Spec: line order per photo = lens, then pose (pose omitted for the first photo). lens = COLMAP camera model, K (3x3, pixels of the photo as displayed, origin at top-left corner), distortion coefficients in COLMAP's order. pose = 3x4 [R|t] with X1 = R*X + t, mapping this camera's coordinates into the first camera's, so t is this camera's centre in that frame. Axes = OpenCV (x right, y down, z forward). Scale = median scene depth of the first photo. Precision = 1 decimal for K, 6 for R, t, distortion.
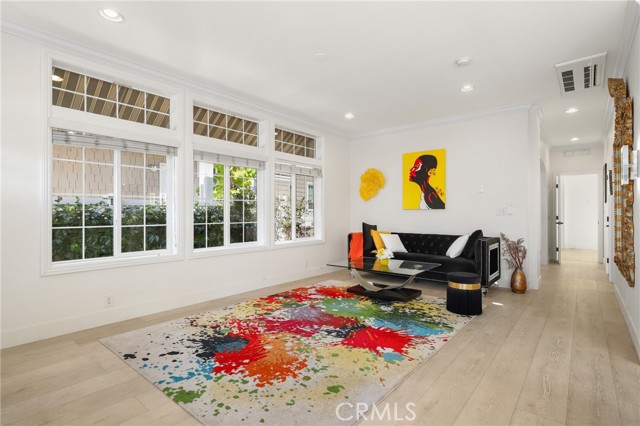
lens RADIAL K [[318.2, 0, 326.7], [0, 318.2, 210.4], [0, 0, 1]] dist [-0.001649, 0.001132]
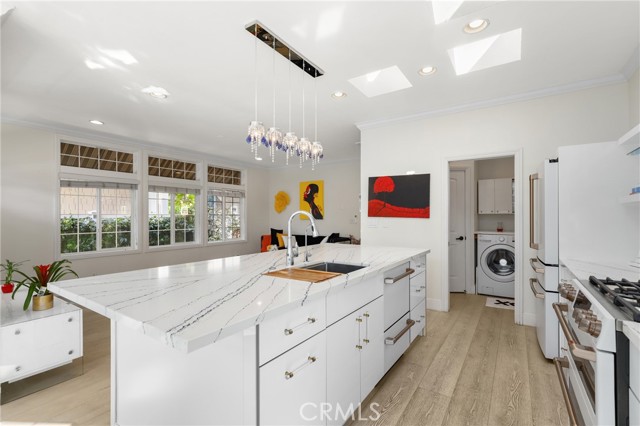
lens RADIAL K [[289.7, 0, 321.9], [0, 289.7, 215.0], [0, 0, 1]] dist [-0.000448, 0.000418]
pose [[0.996233, -0.001493, 0.086701, 0.381521], [0.001118, 0.999990, 0.004376, -0.050396], [-0.086707, -0.004263, 0.996225, -0.625071]]
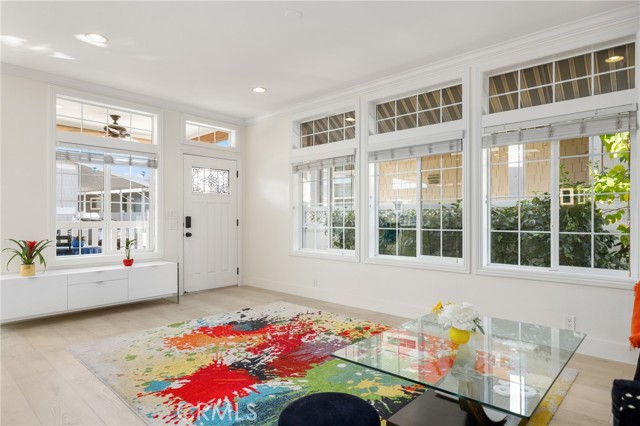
lens RADIAL K [[370.2, 0, 322.2], [0, 370.2, 213.6], [0, 0, 1]] dist [0.018297, -0.002502]
pose [[-0.062043, -0.008530, -0.998037, 0.837195], [0.009400, 0.999914, -0.009130, 0.008813], [0.998029, -0.009948, -0.061958, 1.068054]]
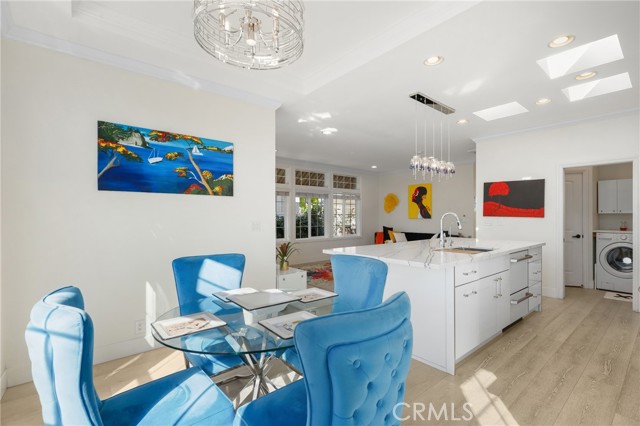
lens RADIAL K [[289.7, 0, 326.0], [0, 289.7, 216.9], [0, 0, 1]] dist [-0.000448, 0.000418]
pose [[0.981368, -0.001601, -0.192131, 0.180150], [0.004279, 0.999899, 0.013524, -0.057430], [0.192090, -0.014095, 0.981276, -1.012220]]
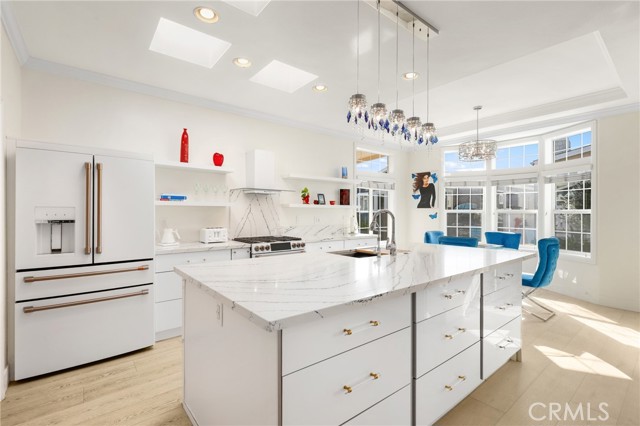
lens RADIAL K [[289.7, 0, 321.6], [0, 289.7, 213.0], [0, 0, 1]] dist [-0.000448, 0.000418]
pose [[-0.977669, -0.001783, 0.210144, 0.390512], [-0.003780, 0.999951, -0.009102, -0.041877], [-0.210117, -0.009693, -0.977628, 0.725588]]
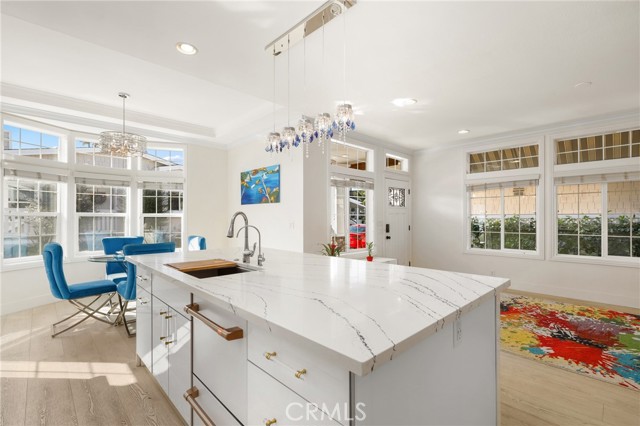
lens RADIAL K [[289.7, 0, 323.3], [0, 289.7, 218.0], [0, 0, 1]] dist [-0.000448, 0.000418]
pose [[-0.115543, 0.008154, -0.993269, 1.002644], [0.010714, 0.999918, 0.006962, -0.049871], [0.993245, -0.009837, -0.115621, 0.225051]]
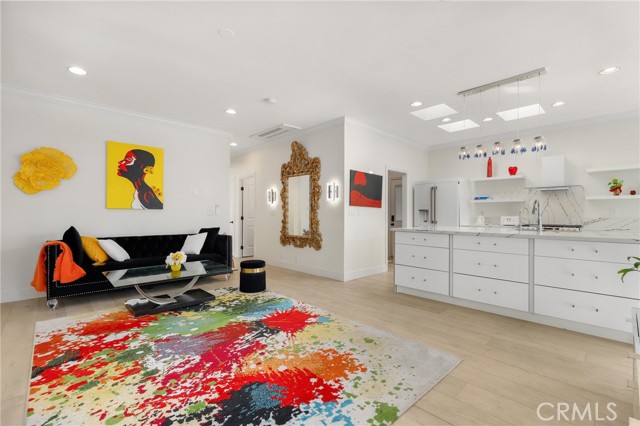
lens RADIAL K [[289.7, 0, 321.8], [0, 289.7, 213.7], [0, 0, 1]] dist [-0.000448, 0.000418]
pose [[0.124676, 0.003075, 0.992193, -0.727183], [-0.012681, 0.999918, -0.001506, 0.006737], [-0.992116, -0.012394, 0.124705, 0.608968]]
